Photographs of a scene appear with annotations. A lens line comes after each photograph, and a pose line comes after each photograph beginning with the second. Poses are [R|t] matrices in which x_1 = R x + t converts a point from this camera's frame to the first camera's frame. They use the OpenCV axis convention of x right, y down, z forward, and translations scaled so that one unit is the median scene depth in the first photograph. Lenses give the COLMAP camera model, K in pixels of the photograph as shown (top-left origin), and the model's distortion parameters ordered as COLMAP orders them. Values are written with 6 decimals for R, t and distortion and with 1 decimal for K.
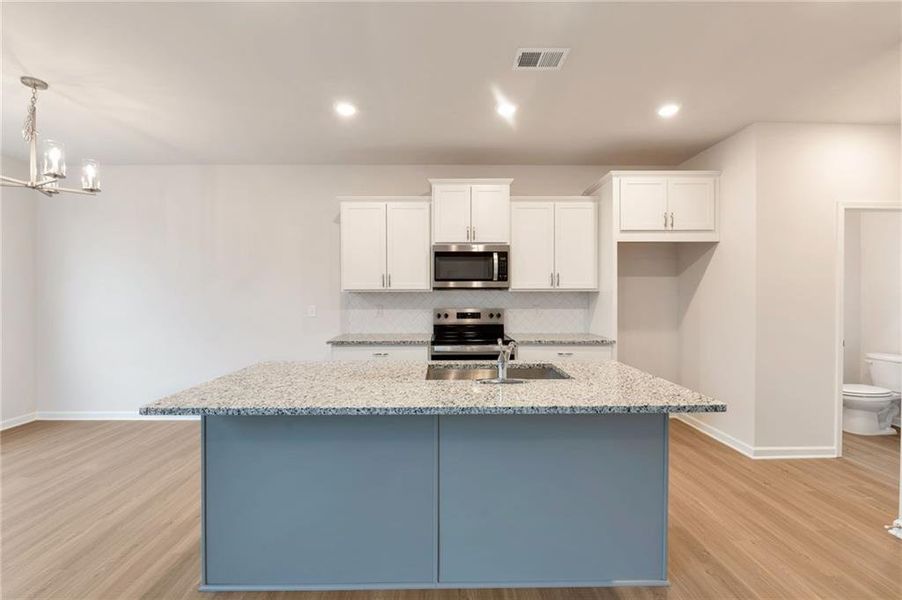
lens RADIAL K [[368.9, 0, 444.2], [0, 368.9, 298.7], [0, 0, 1]] dist [-0.006244, -0.000300]
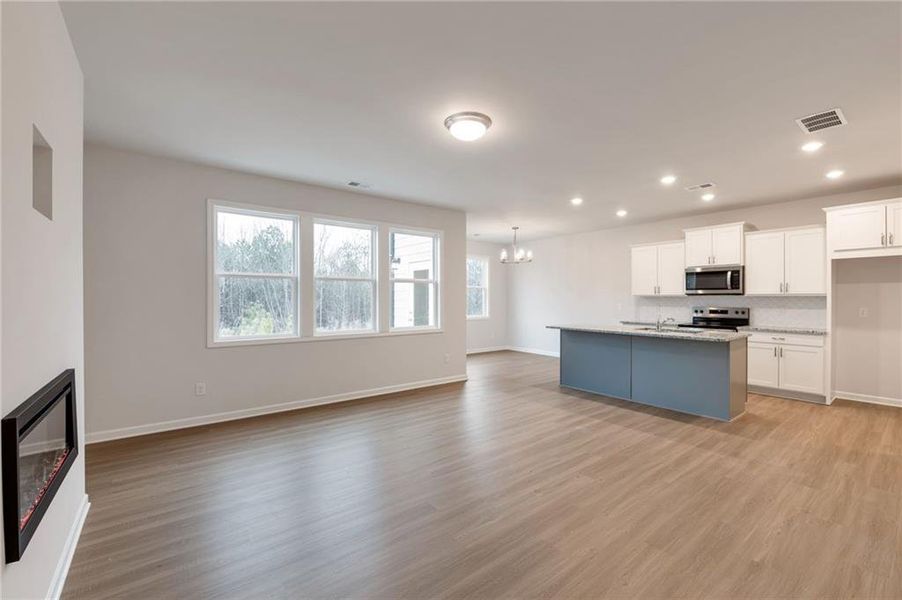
lens RADIAL K [[368.9, 0, 444.2], [0, 368.9, 298.7], [0, 0, 1]] dist [-0.006244, -0.000300]
pose [[0.594431, 0.002317, -0.804143, 0.665782], [-0.007108, 0.999972, -0.002373, 0.003432], [0.804115, 0.007126, 0.594431, -0.879436]]
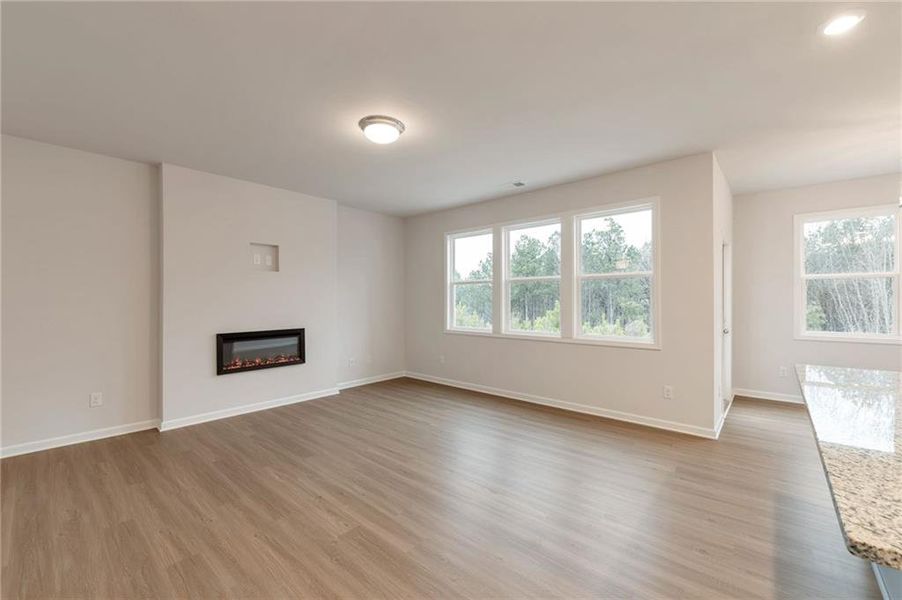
lens RADIAL K [[369.9, 0, 453.9], [0, 369.9, 300.3], [0, 0, 1]] dist [-0.002970, -0.000757]
pose [[-0.663634, 0.003157, -0.748051, 0.550102], [-0.002813, 0.999973, 0.006716, -0.003258], [0.748052, 0.006562, -0.663607, 0.348922]]
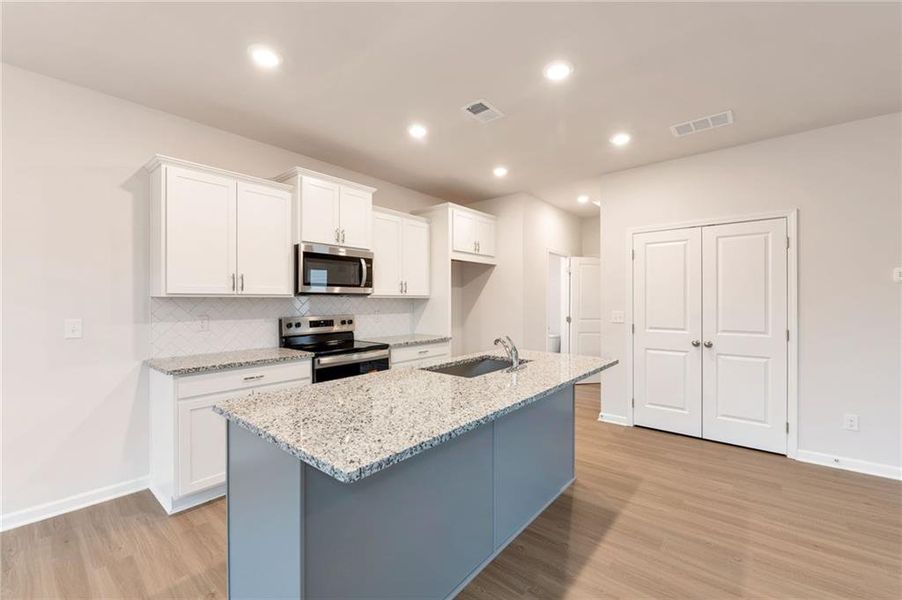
lens RADIAL K [[370.4, 0, 457.4], [0, 370.4, 302.0], [0, 0, 1]] dist [-0.003043, -0.000374]
pose [[0.640339, -0.002504, 0.768089, -0.465616], [0.007778, 0.999965, -0.003224, -0.002469], [-0.768053, 0.008039, 0.640335, 0.160379]]
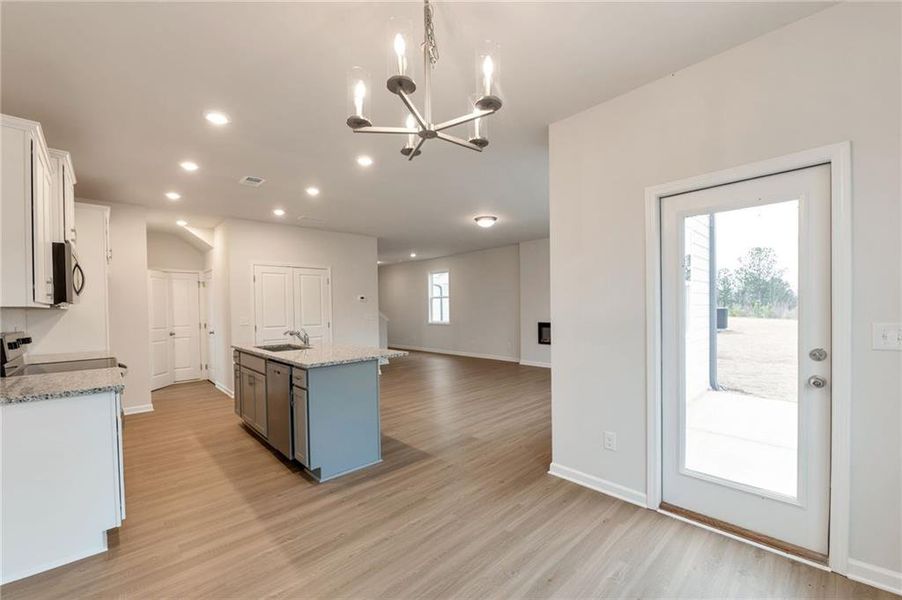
lens RADIAL K [[363.5, 0, 451.0], [0, 363.5, 300.0], [0, 0, 1]] dist [-0.008062, -0.000206]
pose [[-0.688485, 0.023807, 0.724859, -1.048467], [0.022912, 0.999676, -0.011071, -0.010338], [-0.724888, 0.008986, -0.688808, 0.920717]]
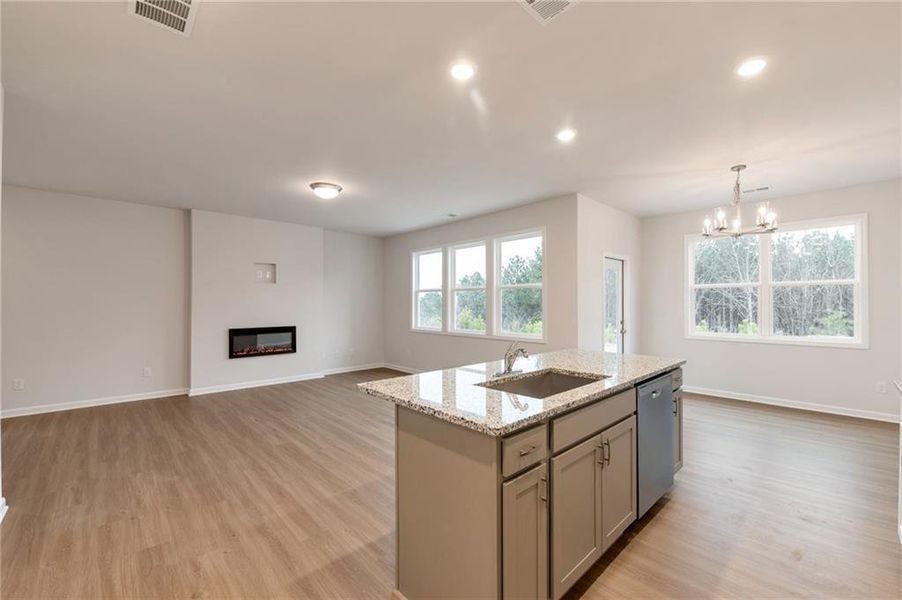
lens RADIAL K [[370.4, 0, 457.4], [0, 370.4, 302.0], [0, 0, 1]] dist [-0.003043, -0.000374]
pose [[-0.727443, -0.003826, -0.686157, 0.559871], [-0.004958, 0.999988, -0.000320, -0.009364], [0.686150, 0.003169, -0.727453, 0.872681]]
